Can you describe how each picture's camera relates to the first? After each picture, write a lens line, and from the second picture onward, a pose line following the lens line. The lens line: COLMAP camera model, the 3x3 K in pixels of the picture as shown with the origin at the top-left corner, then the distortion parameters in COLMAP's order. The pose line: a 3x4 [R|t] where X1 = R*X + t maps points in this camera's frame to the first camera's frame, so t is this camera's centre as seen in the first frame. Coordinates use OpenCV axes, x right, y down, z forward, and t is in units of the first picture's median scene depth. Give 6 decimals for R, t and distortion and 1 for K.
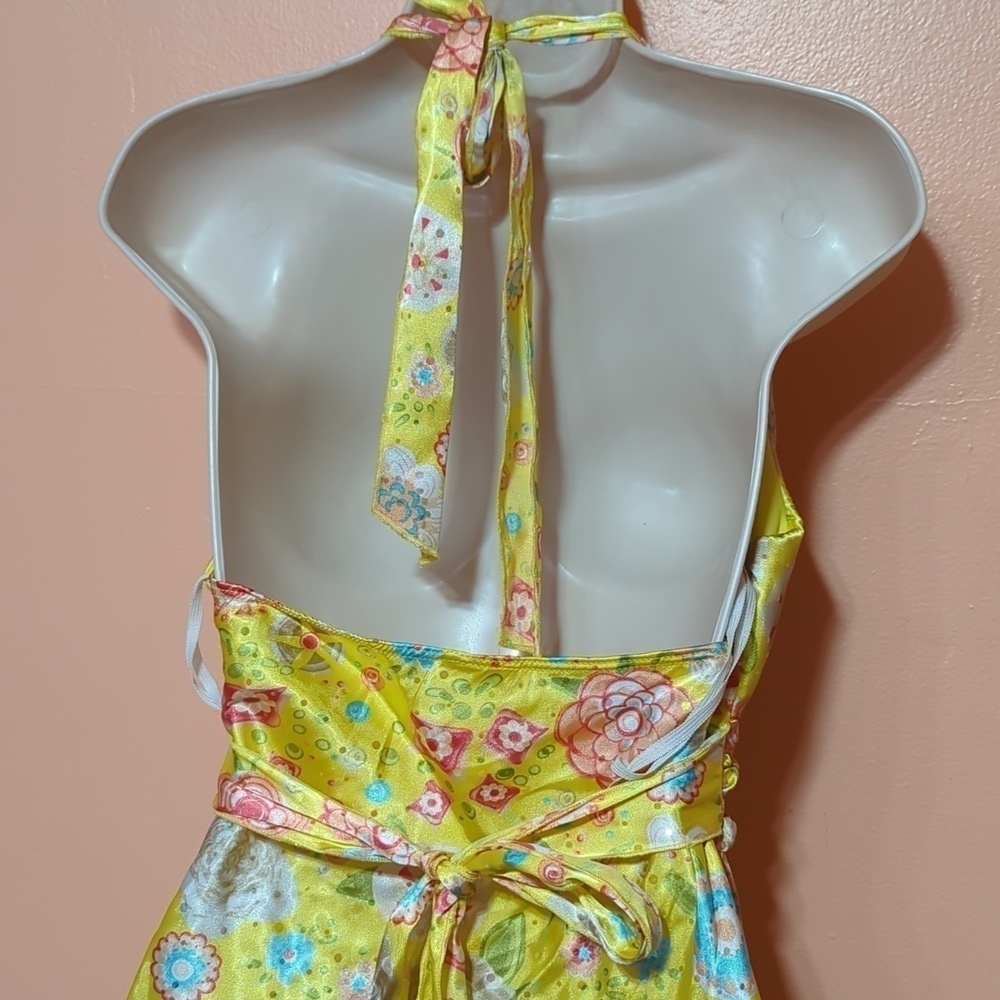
lens RADIAL K [[1619.4, 0, 500.0], [0, 1619.4, 500.0], [0, 0, 1]] dist [0.215596, -1.093395]
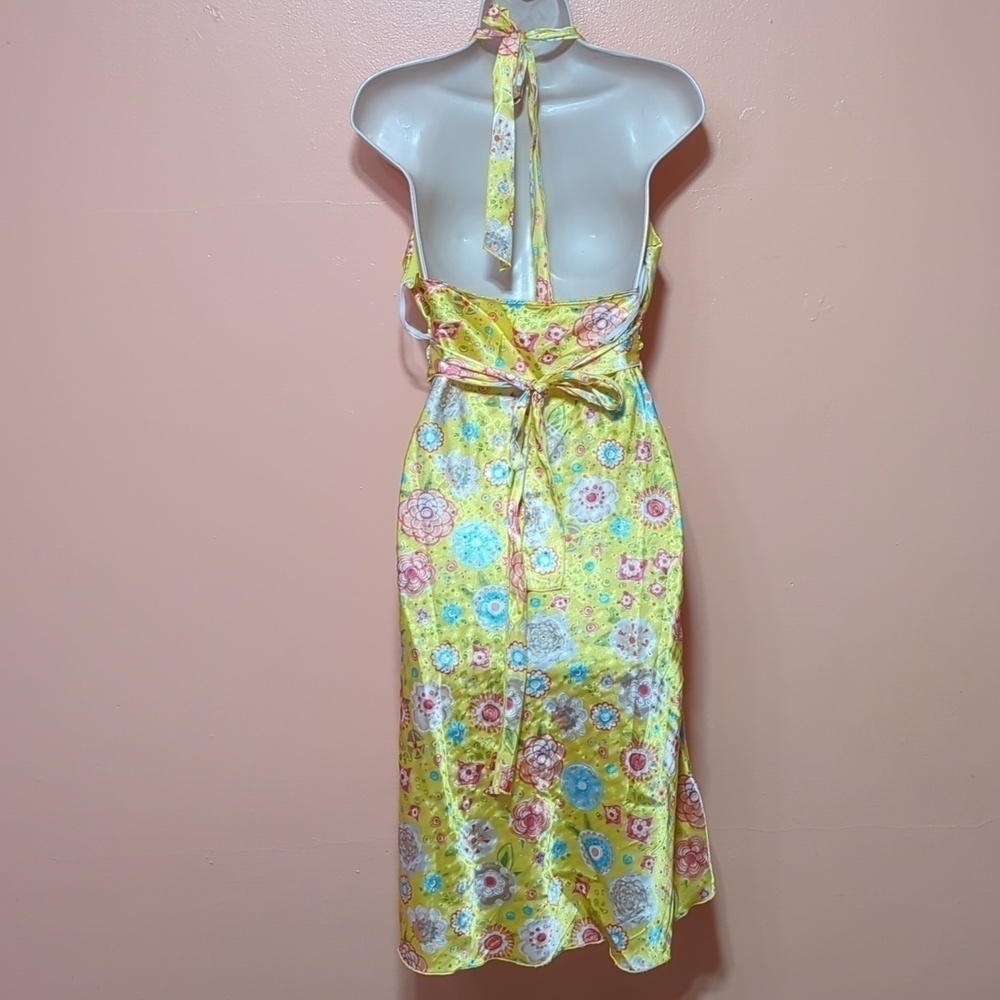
lens RADIAL K [[1619.4, 0, 500.0], [0, 1619.4, 500.0], [0, 0, 1]] dist [0.215596, -1.093395]
pose [[0.976516, -0.083446, 0.198630, -0.580037], [0.061826, 0.991707, 0.112674, 0.110554], [-0.206385, -0.097748, 0.973576, -1.400119]]
